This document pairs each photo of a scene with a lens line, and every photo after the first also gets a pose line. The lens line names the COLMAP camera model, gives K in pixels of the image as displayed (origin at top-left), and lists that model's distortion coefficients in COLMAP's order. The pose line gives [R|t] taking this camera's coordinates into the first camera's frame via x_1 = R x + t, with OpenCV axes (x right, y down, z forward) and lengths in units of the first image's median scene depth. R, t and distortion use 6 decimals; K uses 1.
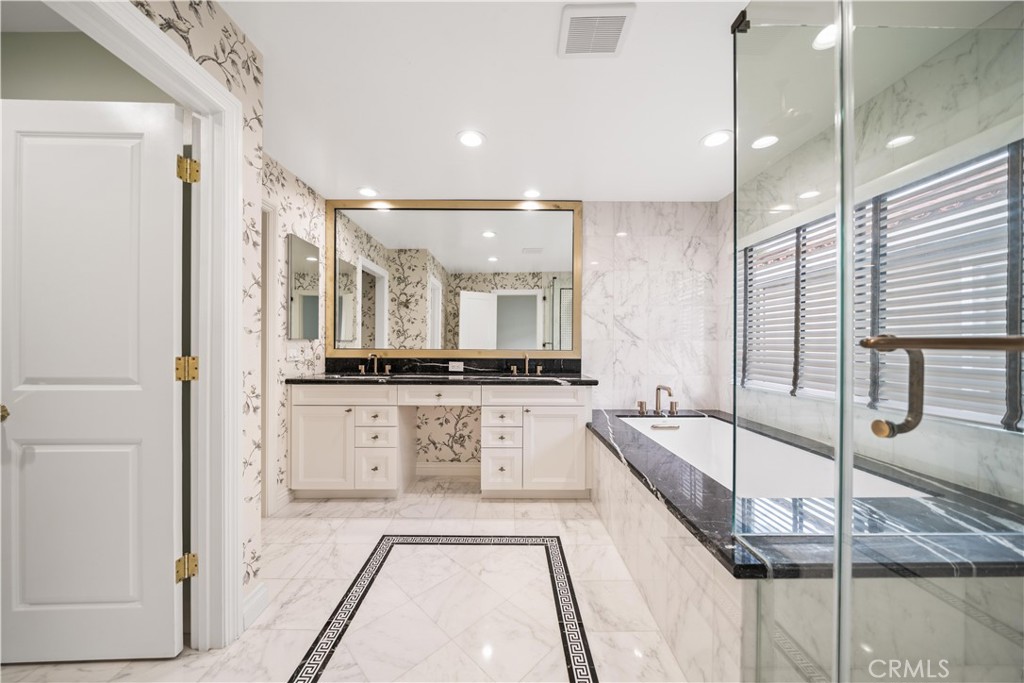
lens RADIAL K [[350.9, 0, 510.0], [0, 350.9, 345.1], [0, 0, 1]] dist [-0.002043, -0.000182]
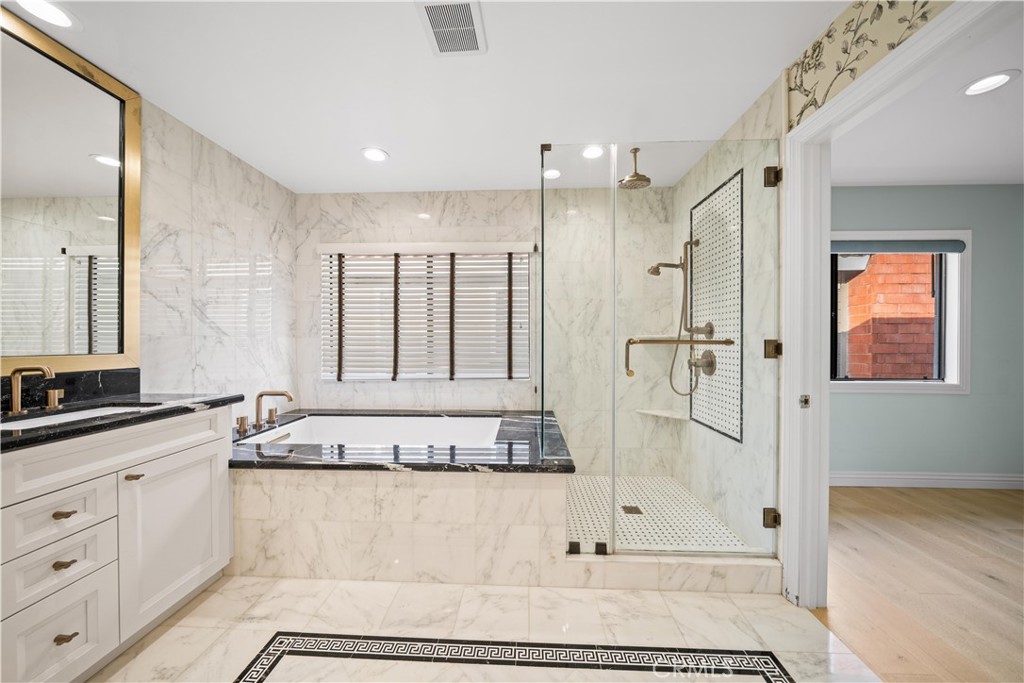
lens RADIAL K [[347.2, 0, 512.0], [0, 347.2, 341.5], [0, 0, 1]] dist [-0.000362, -0.000004]
pose [[0.054589, -0.005047, 0.998496, -0.334557], [-0.000137, 0.999987, 0.005062, -0.006607], [-0.998509, -0.000414, 0.054588, 0.354584]]
